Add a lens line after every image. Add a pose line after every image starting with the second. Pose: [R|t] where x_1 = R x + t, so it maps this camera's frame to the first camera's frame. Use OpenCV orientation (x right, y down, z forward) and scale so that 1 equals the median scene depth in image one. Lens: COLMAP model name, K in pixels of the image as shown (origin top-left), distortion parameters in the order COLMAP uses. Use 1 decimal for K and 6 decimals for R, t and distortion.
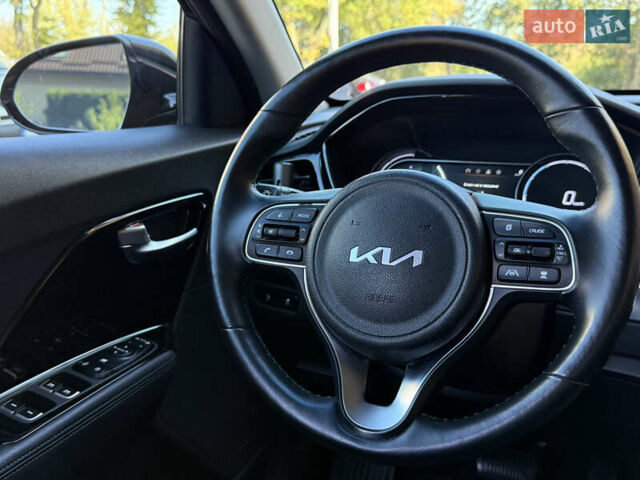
lens RADIAL K [[634.7, 0, 332.2], [0, 634.7, 242.0], [0, 0, 1]] dist [0.067248, 0.000000]
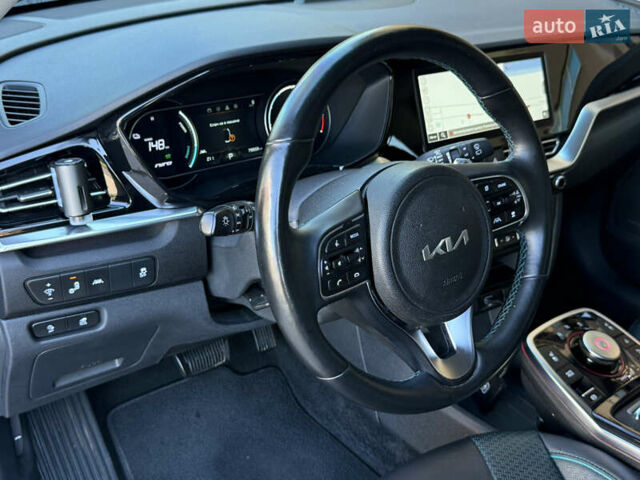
lens RADIAL K [[716.2, 0, 316.1], [0, 716.2, 244.8], [0, 0, 1]] dist [0.100584, 0.000000]
pose [[0.457212, -0.398675, 0.794994, -1.012394], [0.151937, 0.915770, 0.371861, -0.474178], [-0.876283, -0.049230, 0.479275, 0.521905]]
